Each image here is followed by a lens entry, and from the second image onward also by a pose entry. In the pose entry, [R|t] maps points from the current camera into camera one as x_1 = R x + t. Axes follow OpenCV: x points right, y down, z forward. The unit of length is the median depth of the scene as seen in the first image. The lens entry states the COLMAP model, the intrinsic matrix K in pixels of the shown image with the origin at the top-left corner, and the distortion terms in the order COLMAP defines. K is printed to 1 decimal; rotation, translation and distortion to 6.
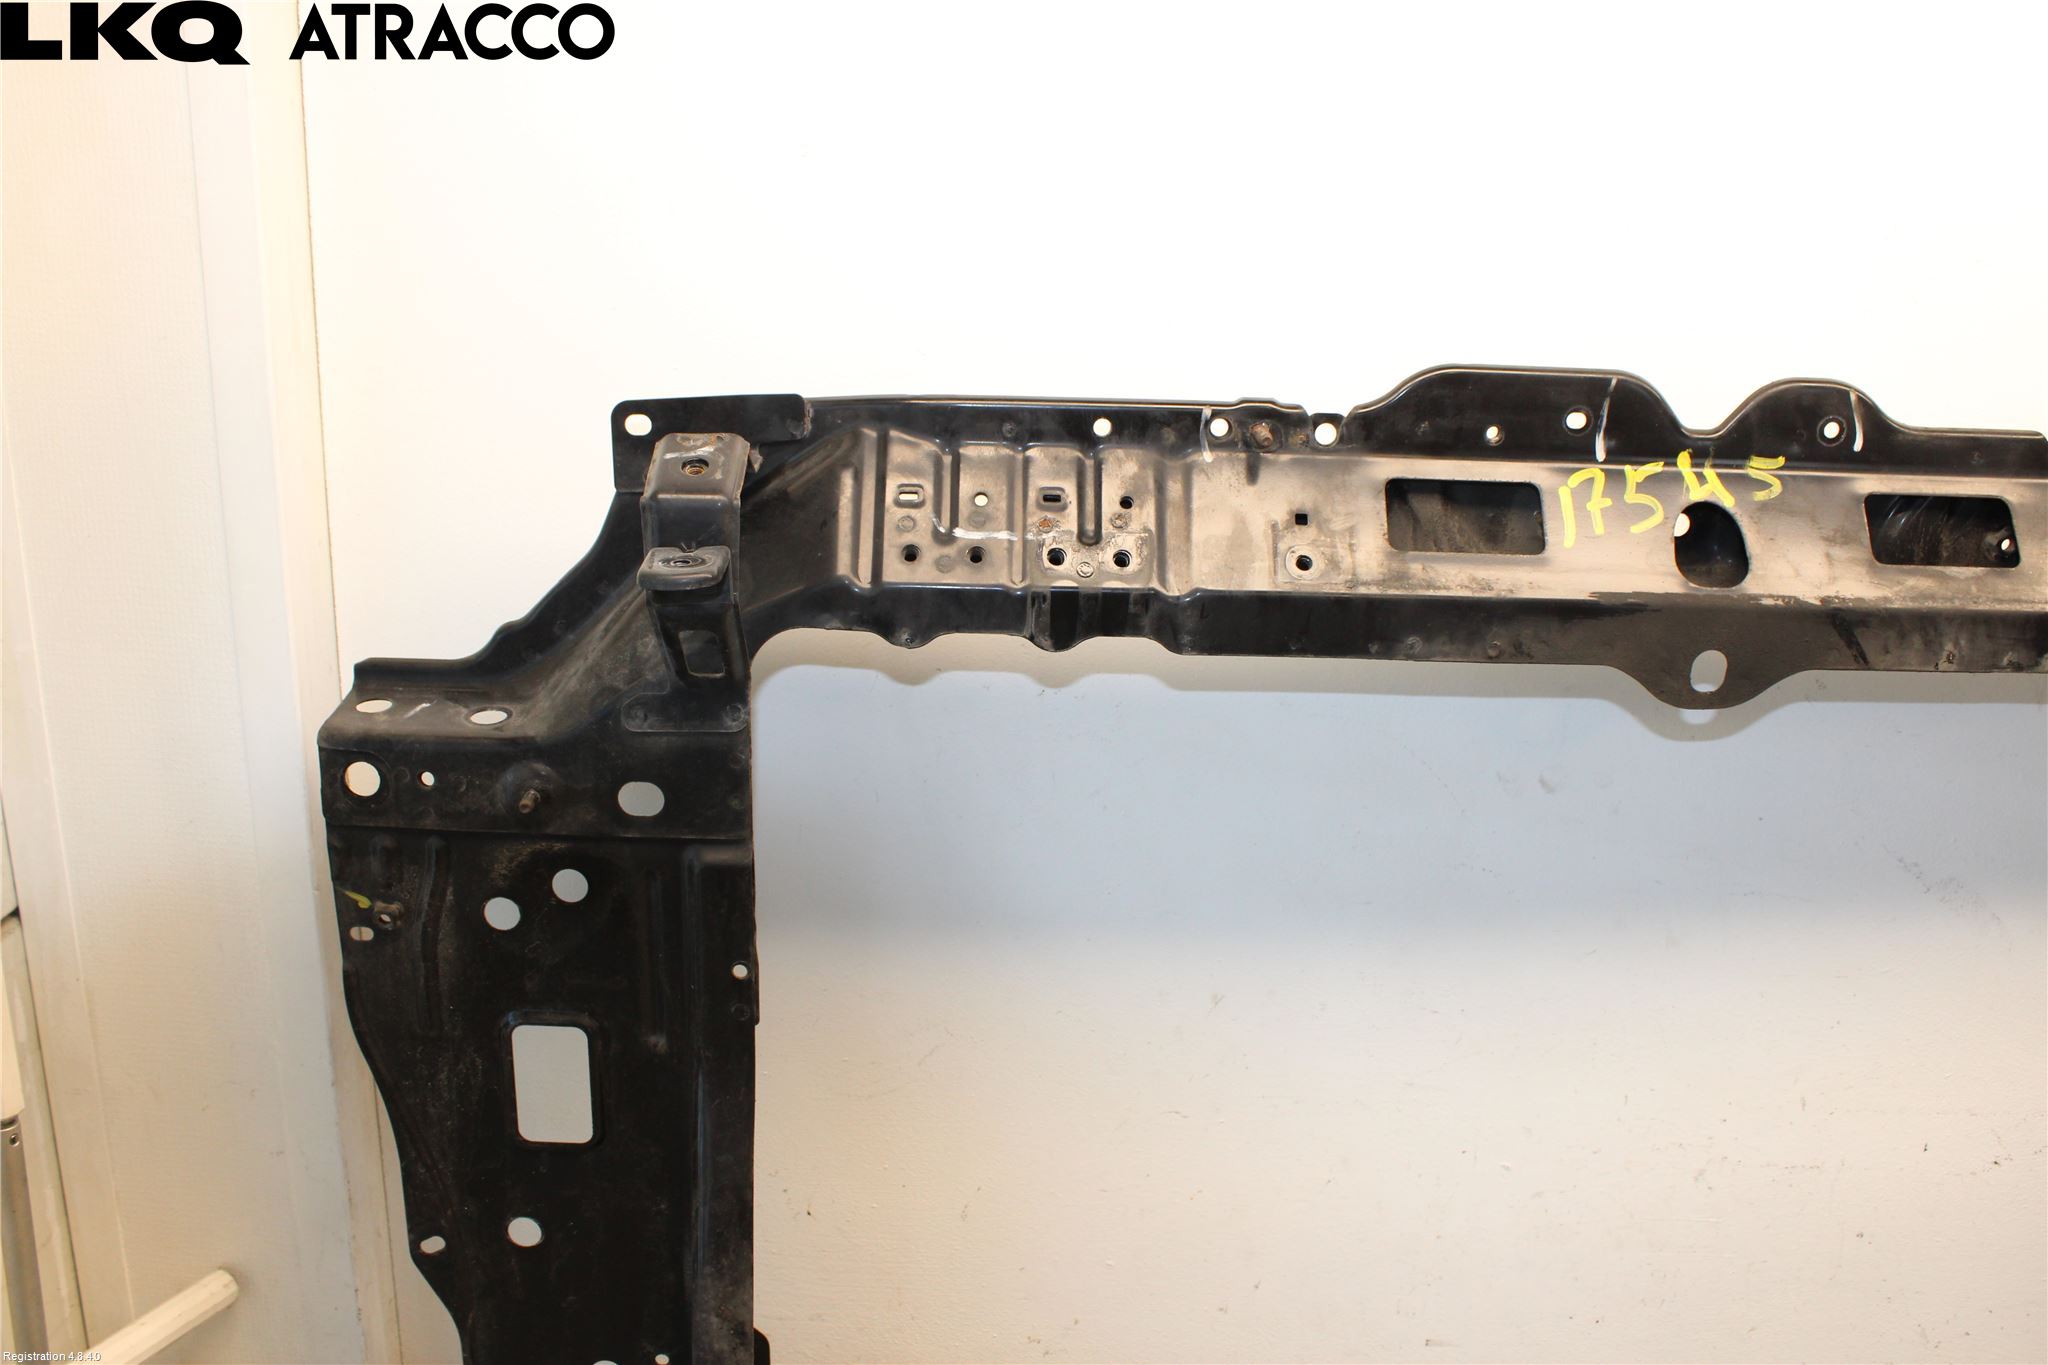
lens RADIAL K [[1857.2, 0, 1017.3], [0, 1857.2, 681.6], [0, 0, 1]] dist [-0.153272, 0.151116]
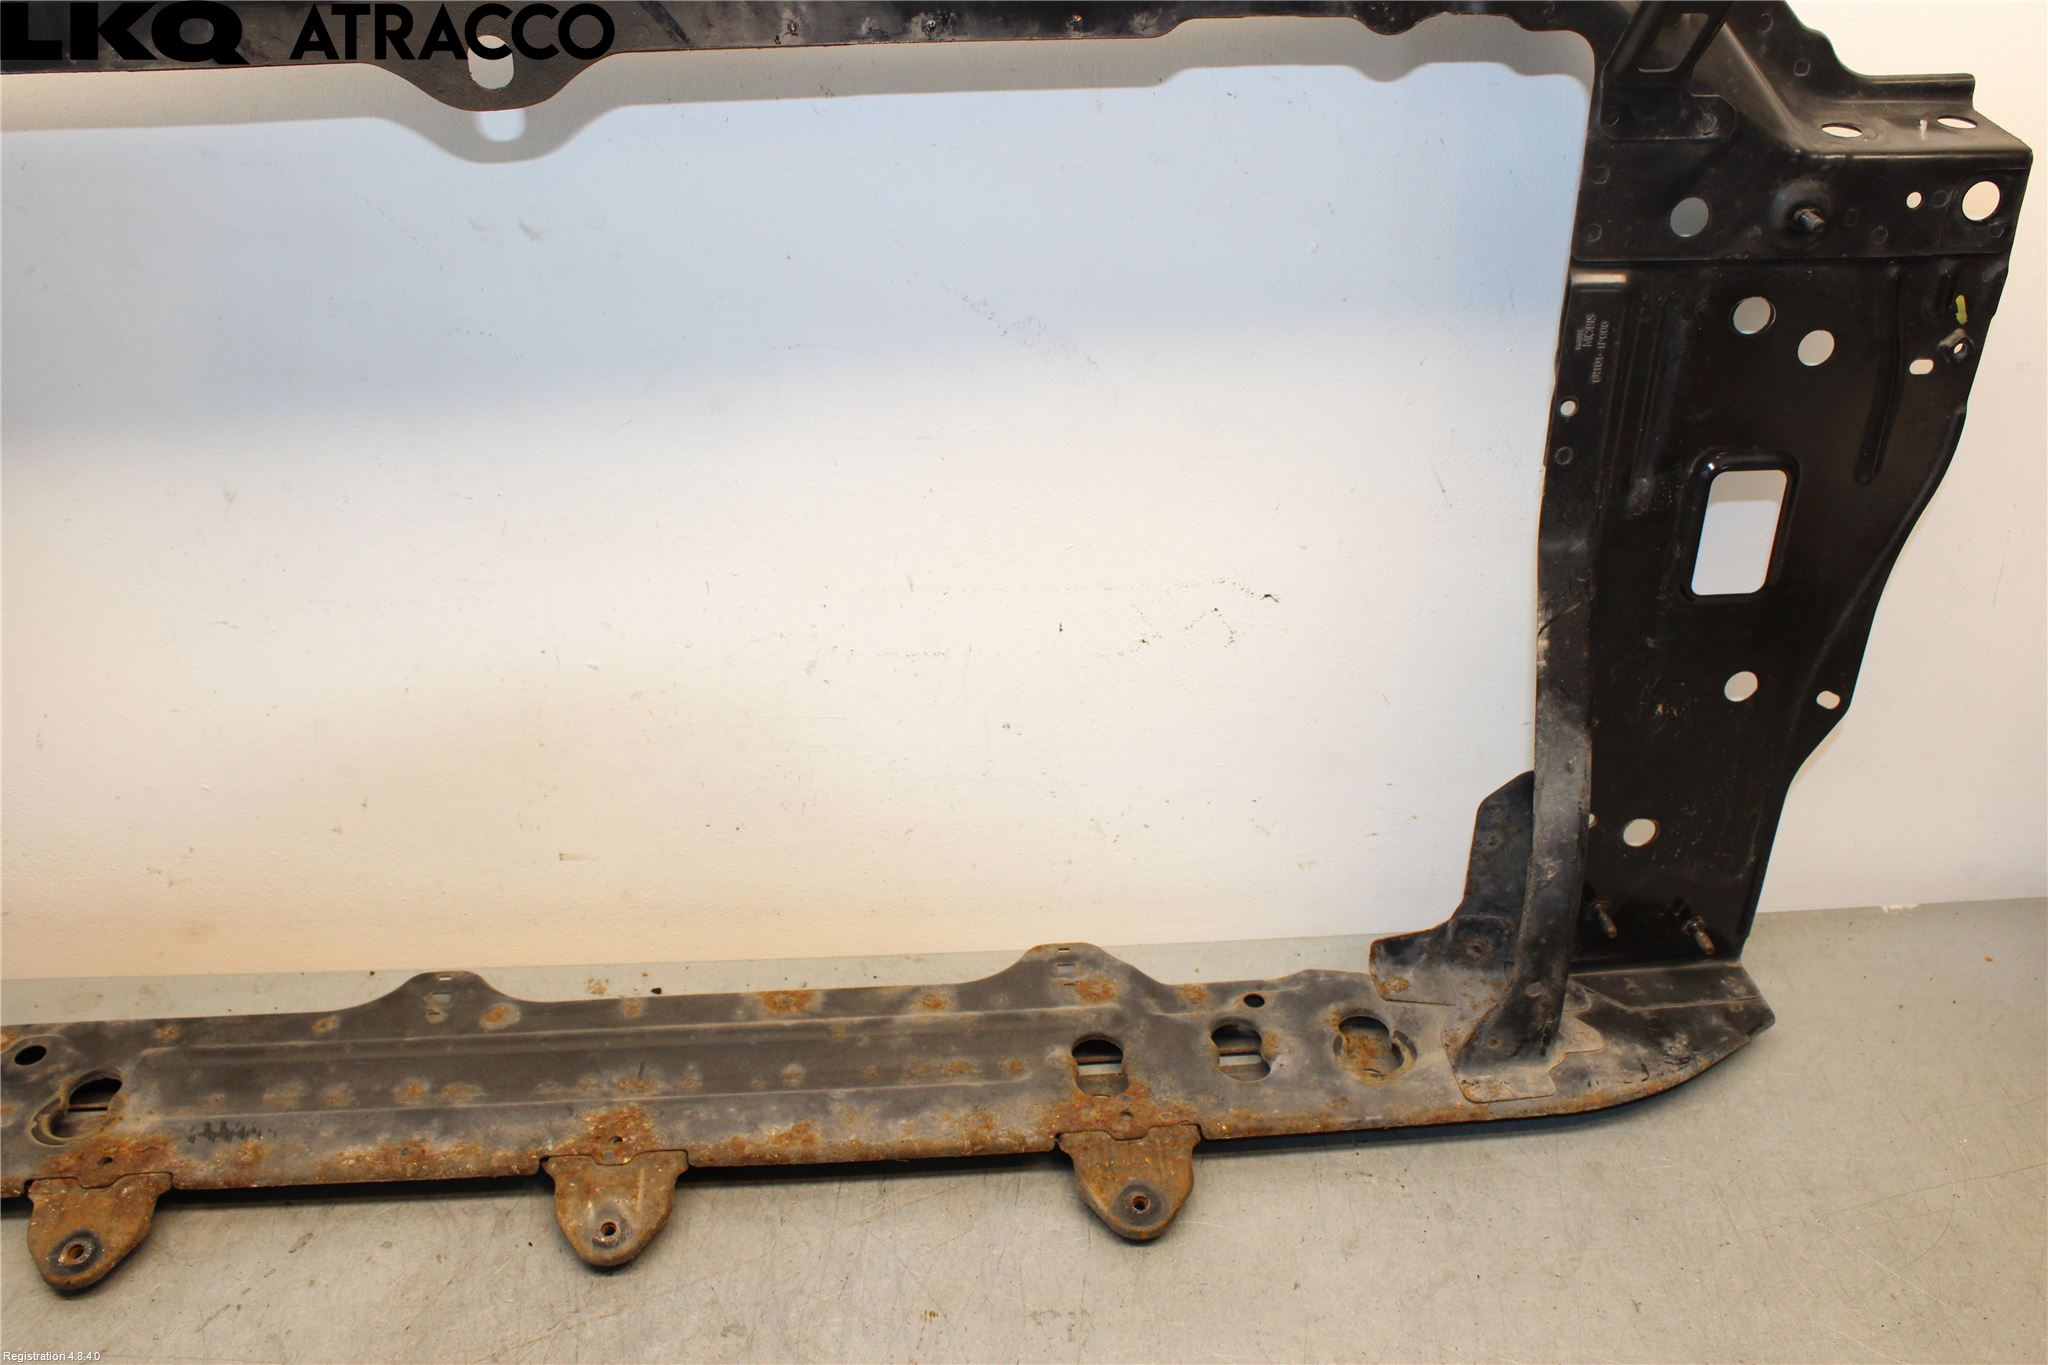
lens RADIAL K [[1857.2, 0, 1017.3], [0, 1857.2, 681.6], [0, 0, 1]] dist [-0.153272, 0.151116]
pose [[0.998156, -0.053058, 0.029471, 0.536015], [0.044650, 0.970831, 0.235573, 0.078284], [-0.041110, -0.233823, 0.971410, 0.111232]]
